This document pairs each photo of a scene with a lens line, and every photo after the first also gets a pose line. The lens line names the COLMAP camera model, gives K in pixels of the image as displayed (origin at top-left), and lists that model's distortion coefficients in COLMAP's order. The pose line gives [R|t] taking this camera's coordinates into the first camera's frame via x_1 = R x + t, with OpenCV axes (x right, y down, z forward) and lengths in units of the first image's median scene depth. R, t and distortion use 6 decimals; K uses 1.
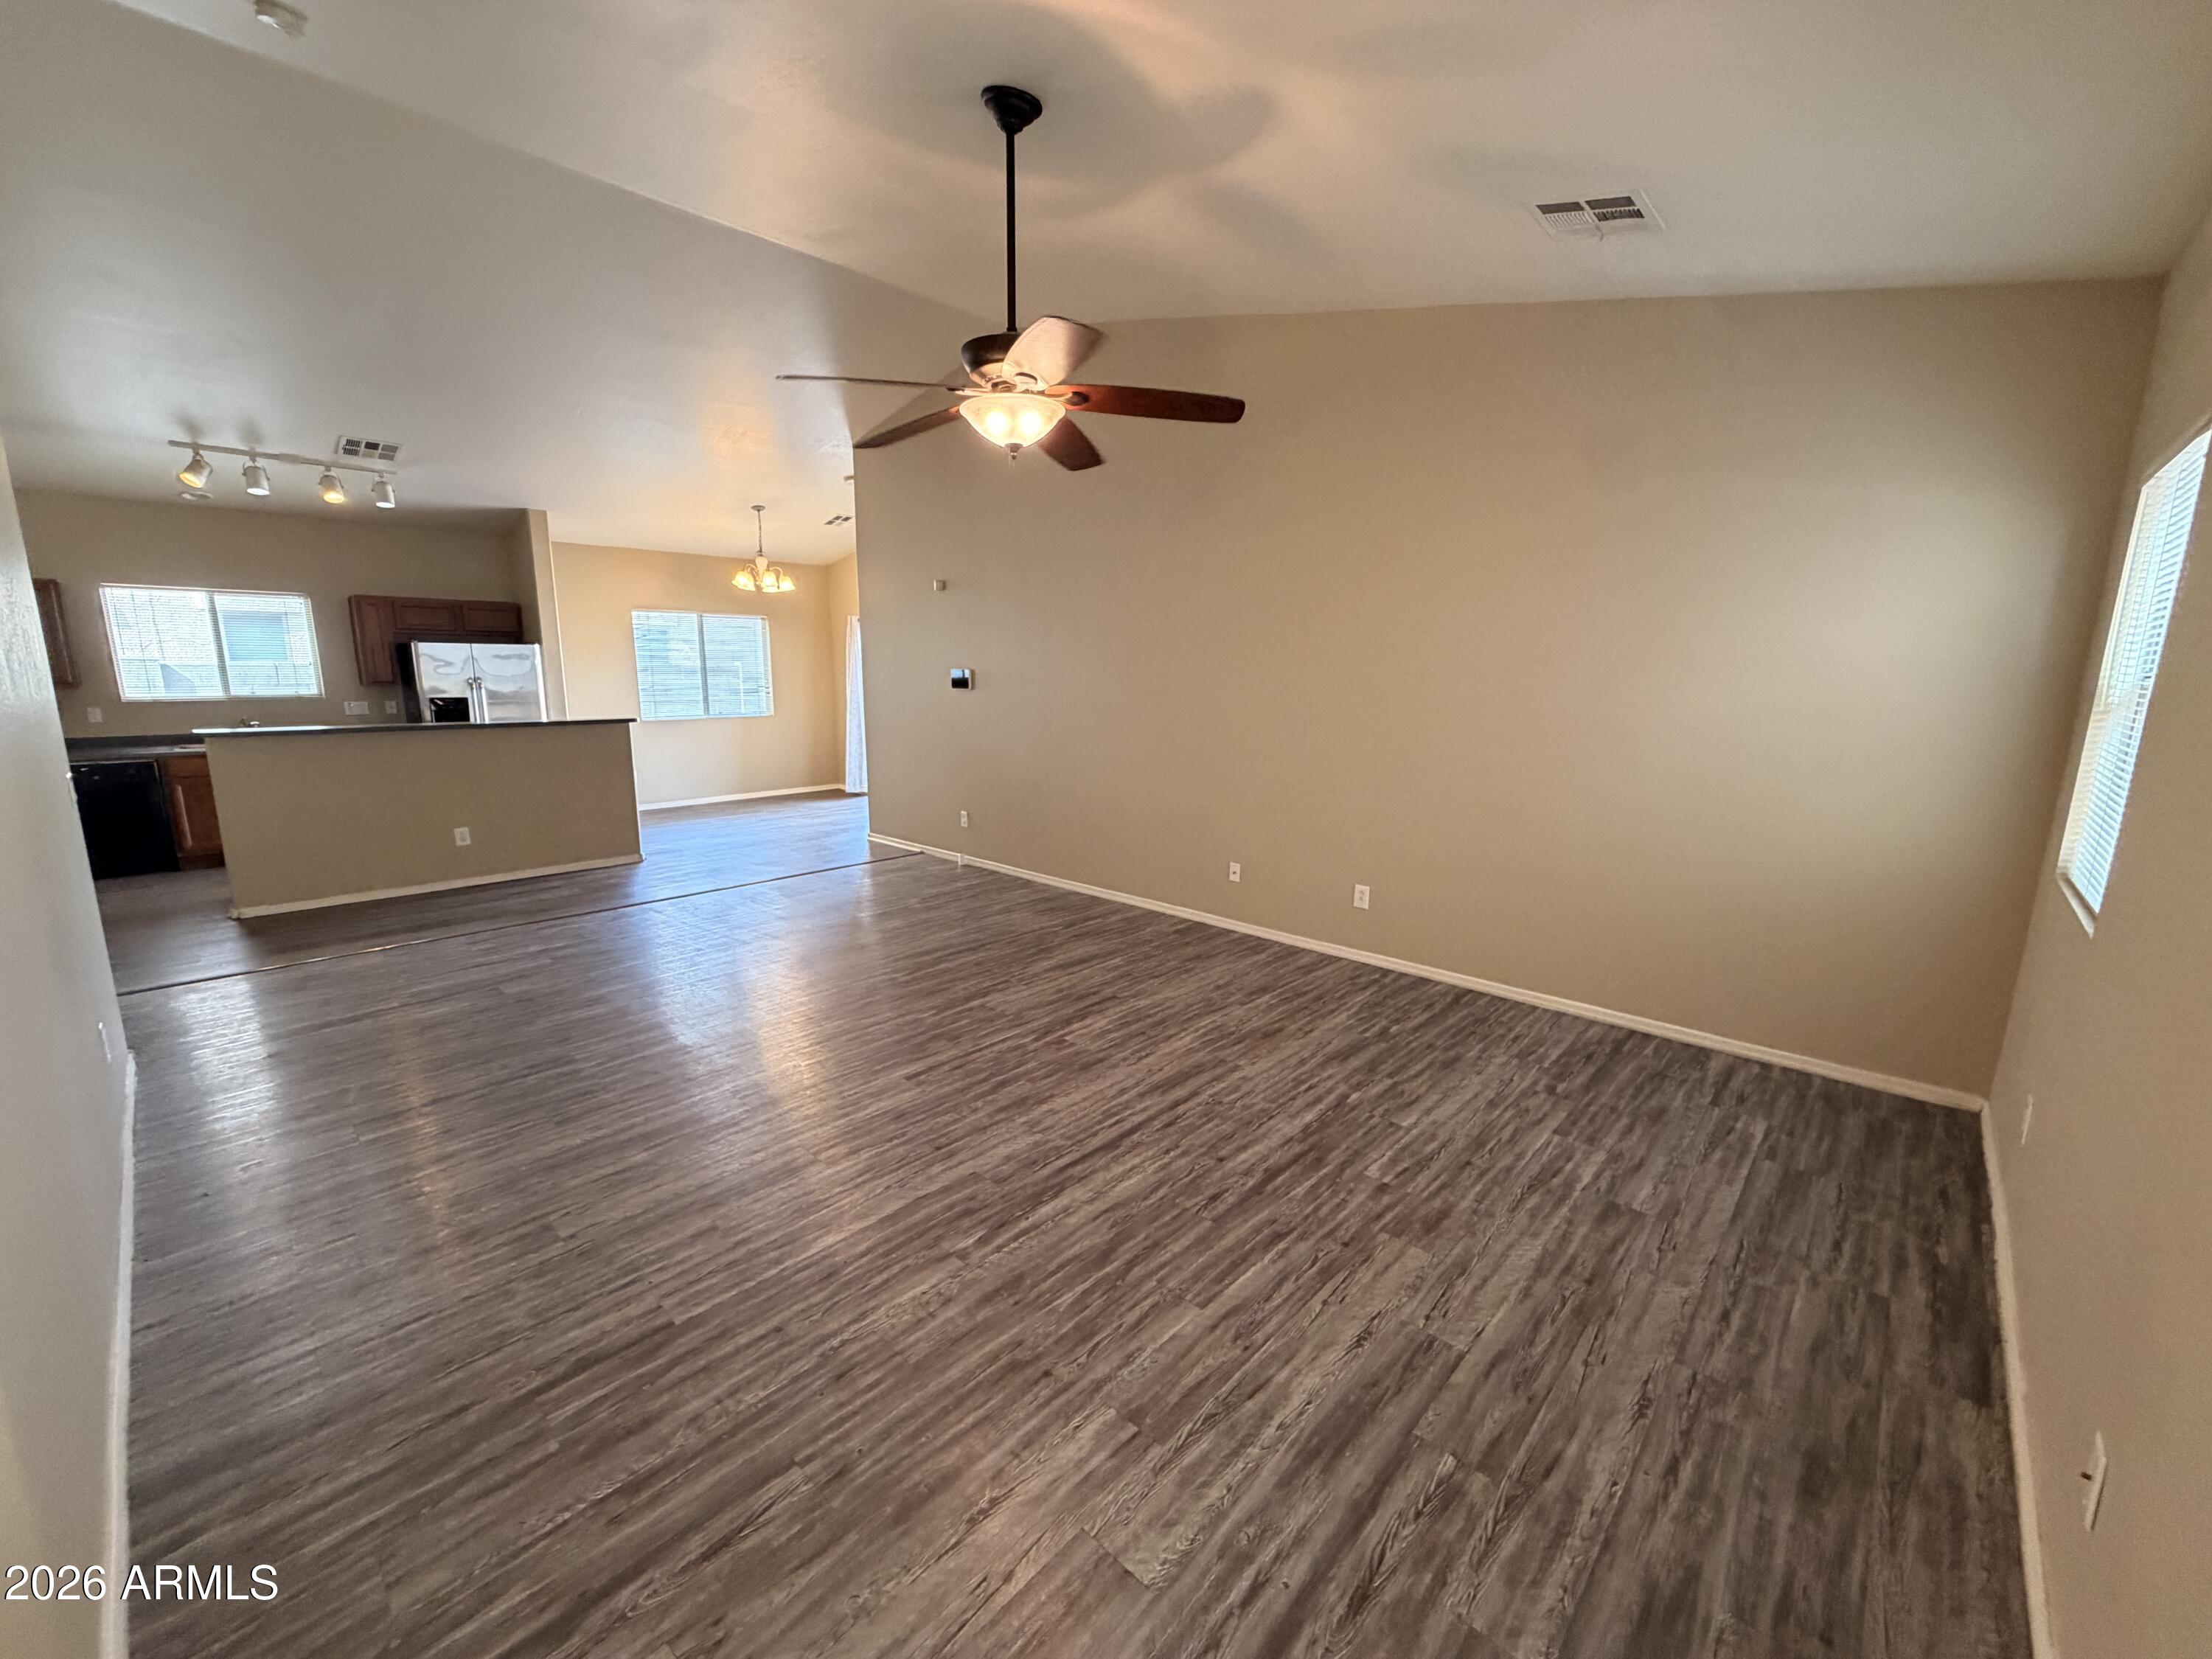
lens RADIAL K [[881.6, 0, 1096.5], [0, 881.6, 832.8], [0, 0, 1]] dist [0.000492, -0.000042]
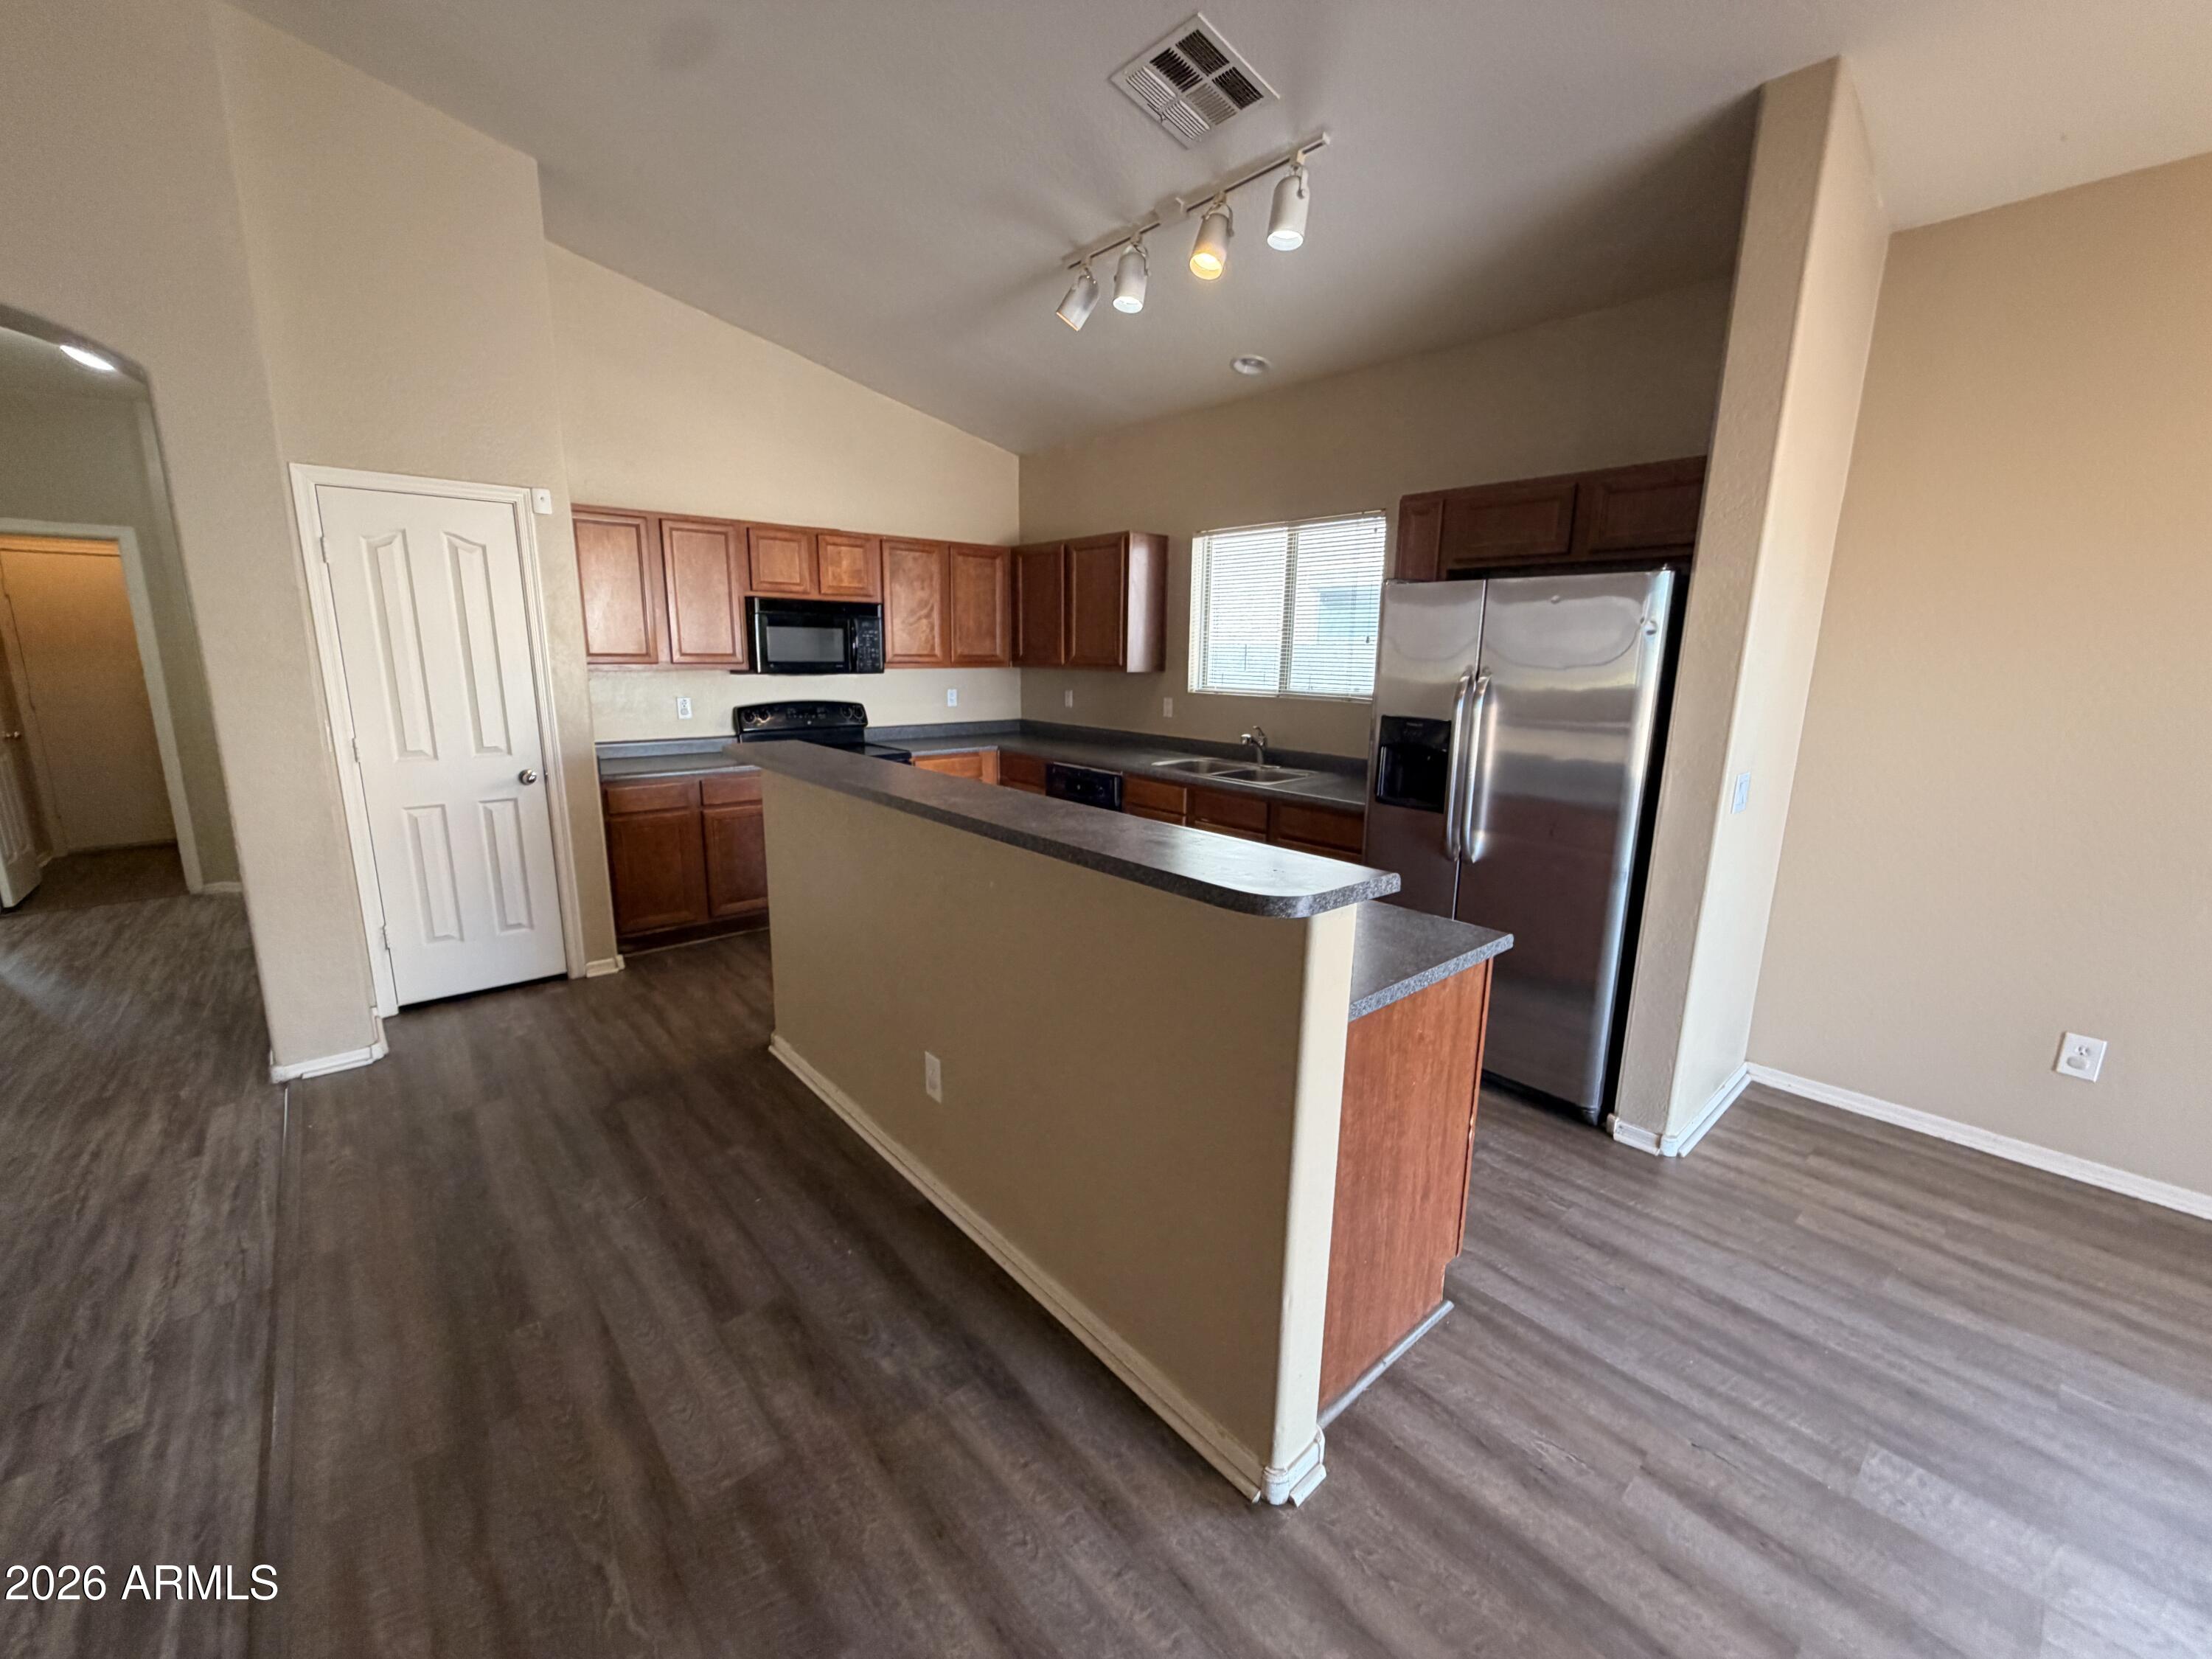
lens RADIAL K [[881.6, 0, 1096.5], [0, 881.6, 832.8], [0, 0, 1]] dist [0.000492, -0.000042]
pose [[-0.086276, 0.193255, -0.977348, -0.318732], [-0.196359, 0.958465, 0.206855, -0.161818], [0.976729, 0.209757, -0.044746, 0.917385]]
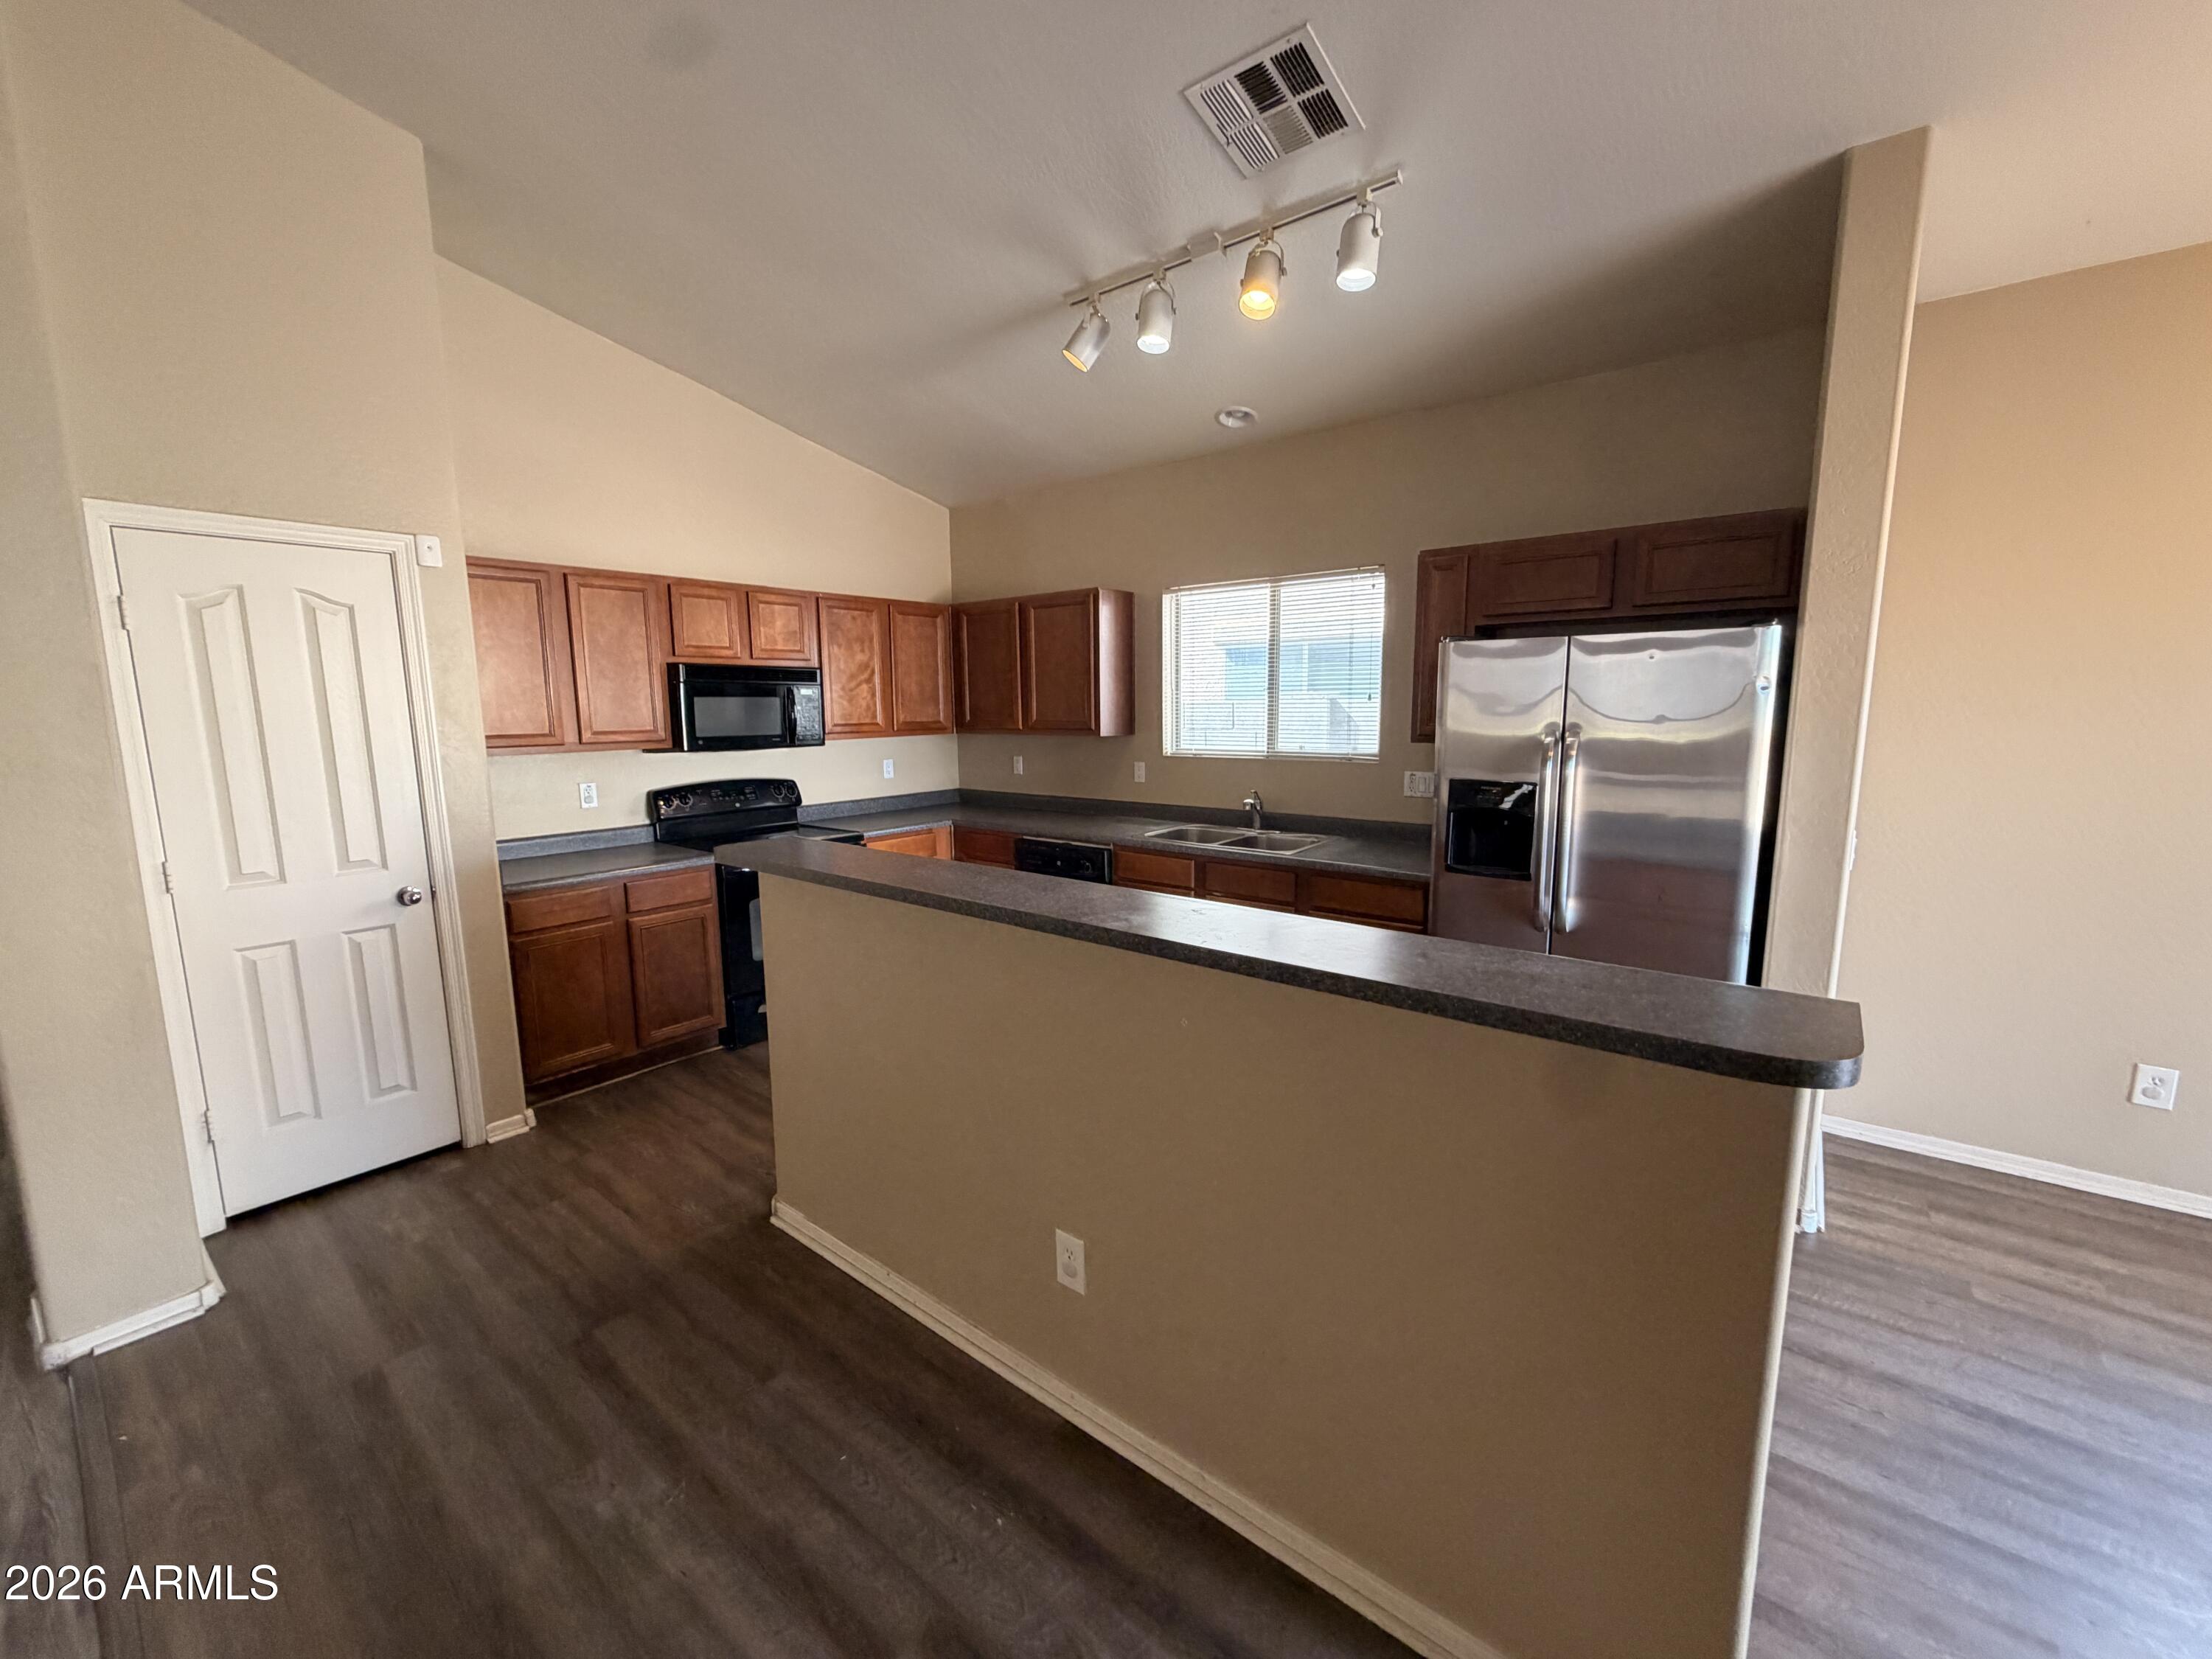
lens RADIAL K [[881.6, 0, 1096.5], [0, 881.6, 832.8], [0, 0, 1]] dist [0.000492, -0.000042]
pose [[0.093639, 0.134216, -0.986518, -0.378763], [-0.171254, 0.978274, 0.116839, -0.149942], [0.980767, 0.158004, 0.114590, 0.815596]]
